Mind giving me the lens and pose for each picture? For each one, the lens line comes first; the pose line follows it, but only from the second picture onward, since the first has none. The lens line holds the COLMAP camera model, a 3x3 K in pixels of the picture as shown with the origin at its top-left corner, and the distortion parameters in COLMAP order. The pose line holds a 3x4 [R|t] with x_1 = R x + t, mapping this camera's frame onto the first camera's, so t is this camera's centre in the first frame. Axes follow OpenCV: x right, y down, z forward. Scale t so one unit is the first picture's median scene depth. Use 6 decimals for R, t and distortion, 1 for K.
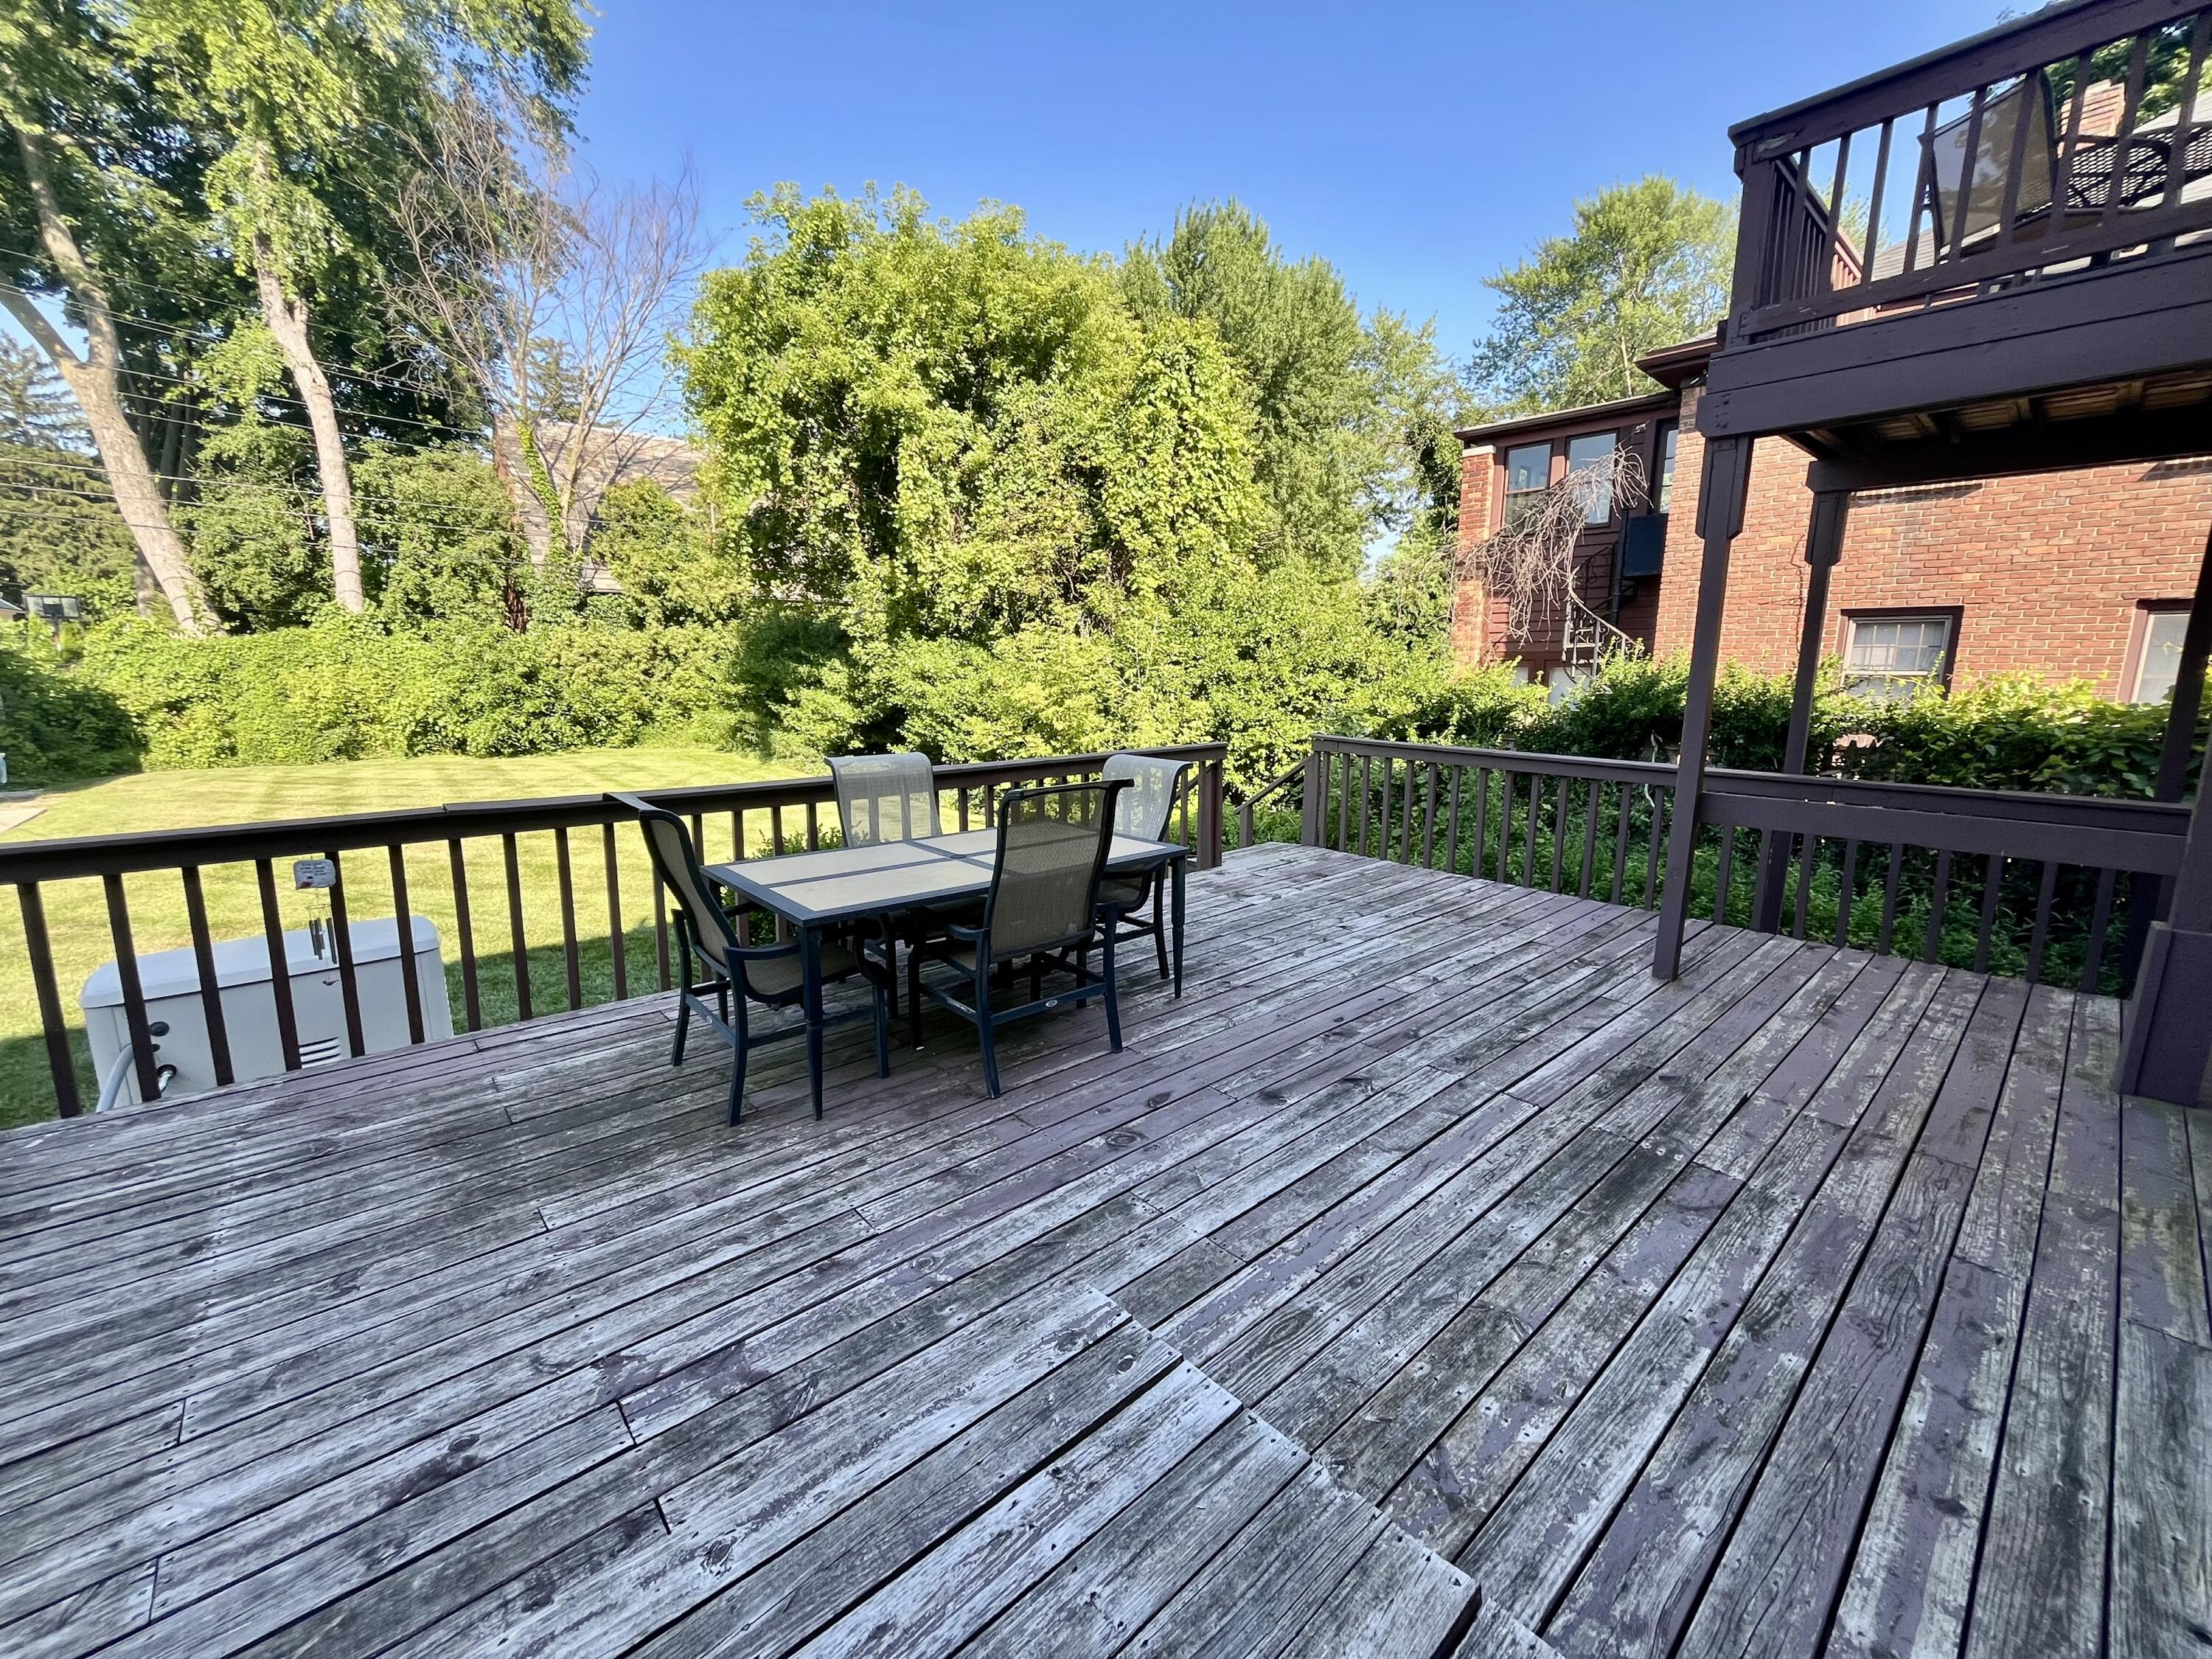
lens RADIAL K [[893.0, 0, 1103.2], [0, 893.0, 813.2], [0, 0, 1]] dist [-0.002912, -0.000309]
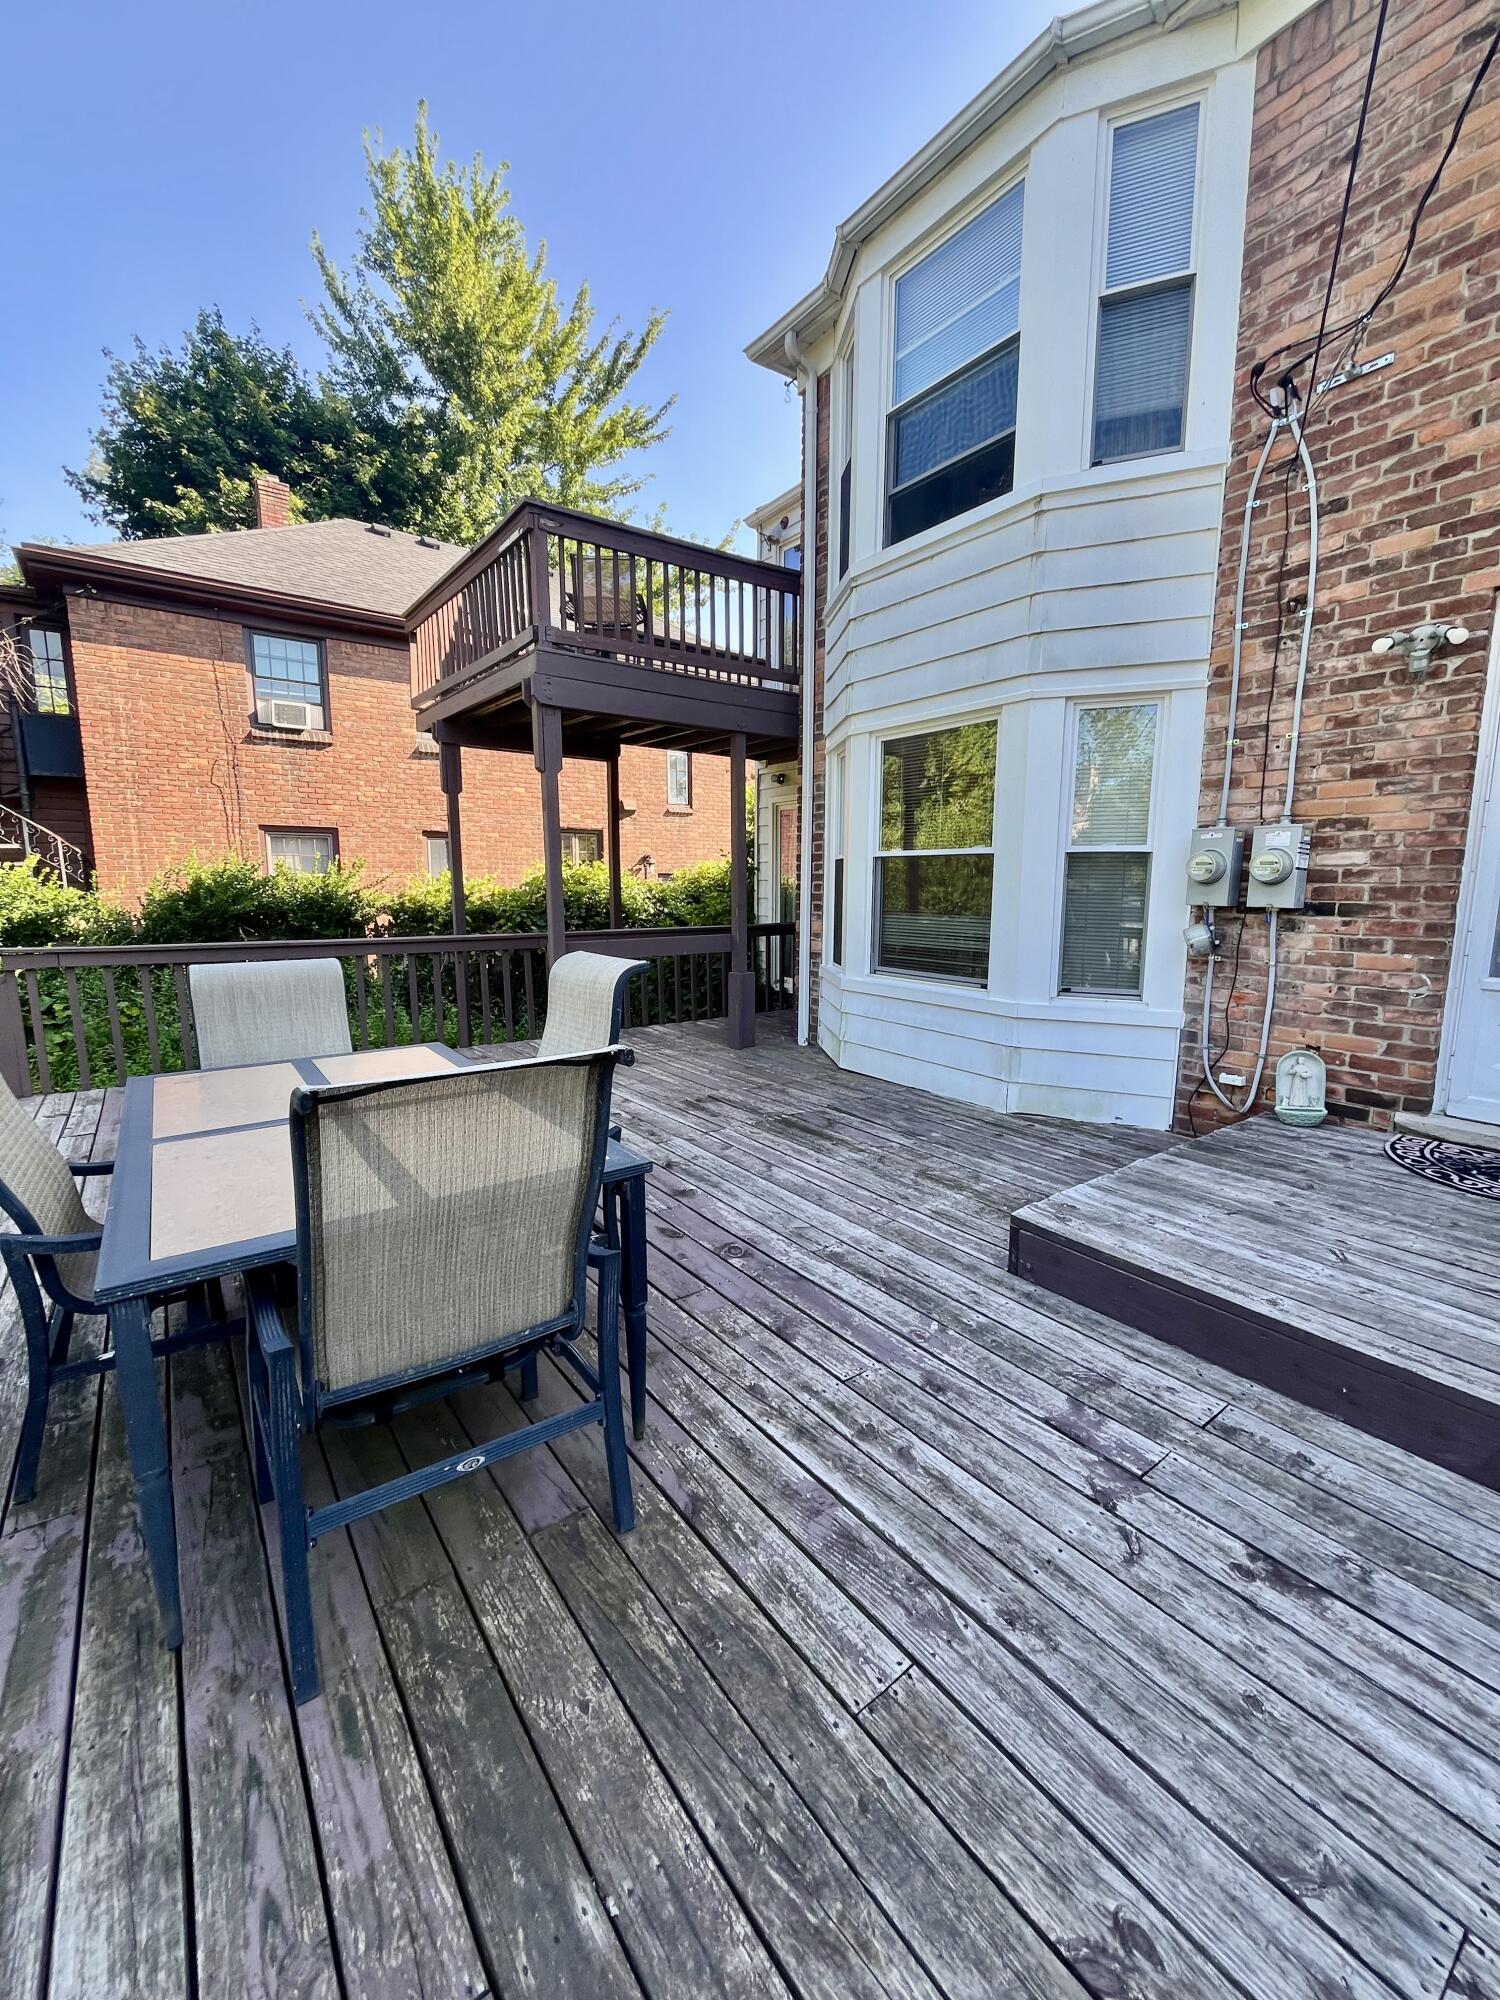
lens RADIAL K [[807.4, 0, 747.0], [0, 807.4, 1004.0], [0, 0, 1]] dist [-0.002912, -0.000309]
pose [[0.086391, -0.153683, 0.984336, -1.169934], [0.165005, 0.976592, 0.137992, -0.106110], [-0.982502, 0.150499, 0.109727, 1.011108]]
